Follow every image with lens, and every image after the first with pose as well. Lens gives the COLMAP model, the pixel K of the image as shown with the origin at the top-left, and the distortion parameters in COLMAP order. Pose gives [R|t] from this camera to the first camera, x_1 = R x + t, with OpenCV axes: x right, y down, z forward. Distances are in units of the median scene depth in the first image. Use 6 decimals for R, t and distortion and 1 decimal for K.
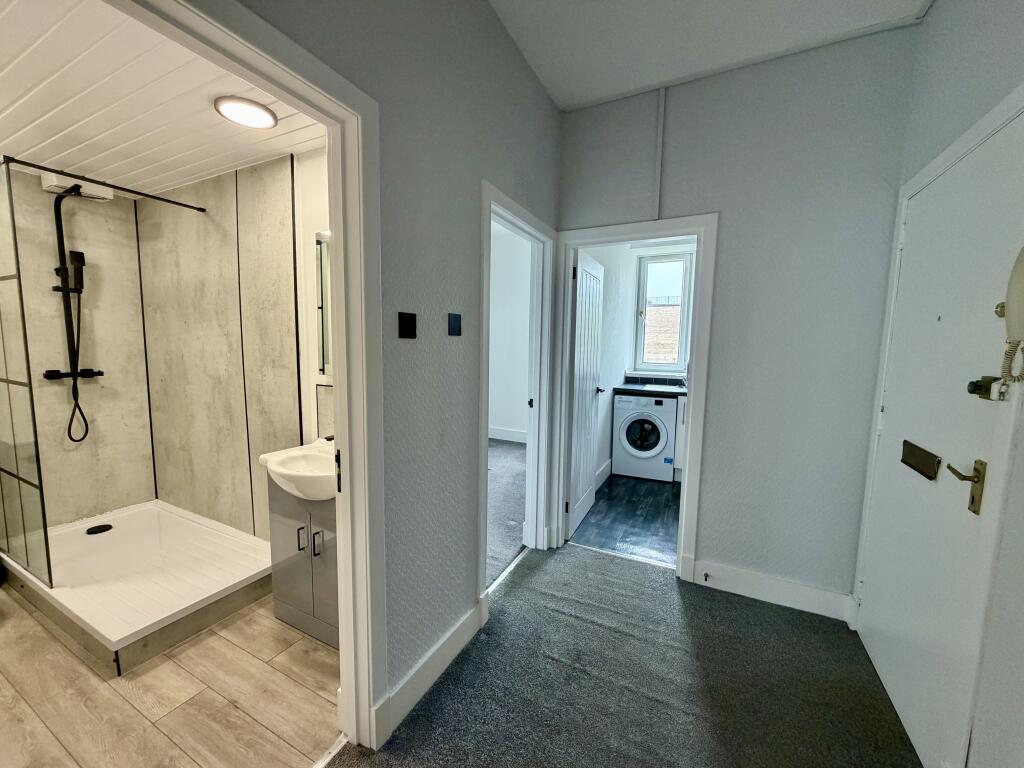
lens RADIAL K [[408.5, 0, 511.0], [0, 408.5, 386.2], [0, 0, 1]] dist [-0.000051, -0.000190]
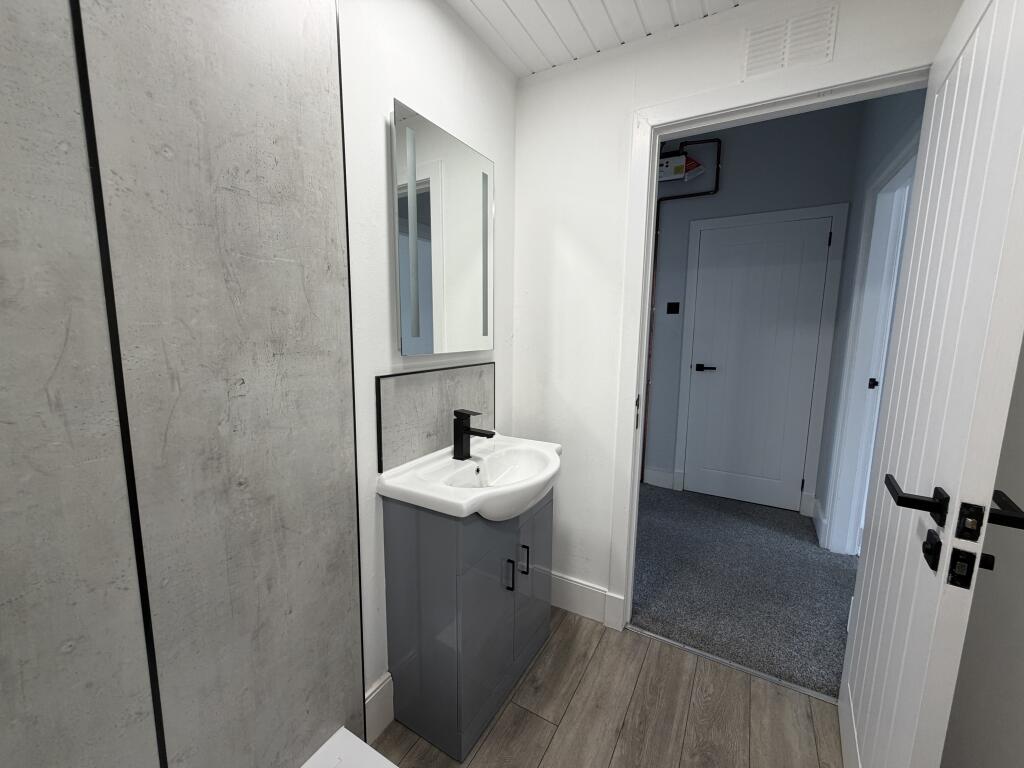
lens RADIAL K [[408.5, 0, 511.0], [0, 408.5, 386.2], [0, 0, 1]] dist [-0.000051, -0.000190]
pose [[0.053248, -0.159889, 0.985698, -0.865684], [0.095807, 0.983363, 0.154334, -0.050929], [-0.993975, 0.086219, 0.067681, 0.676498]]
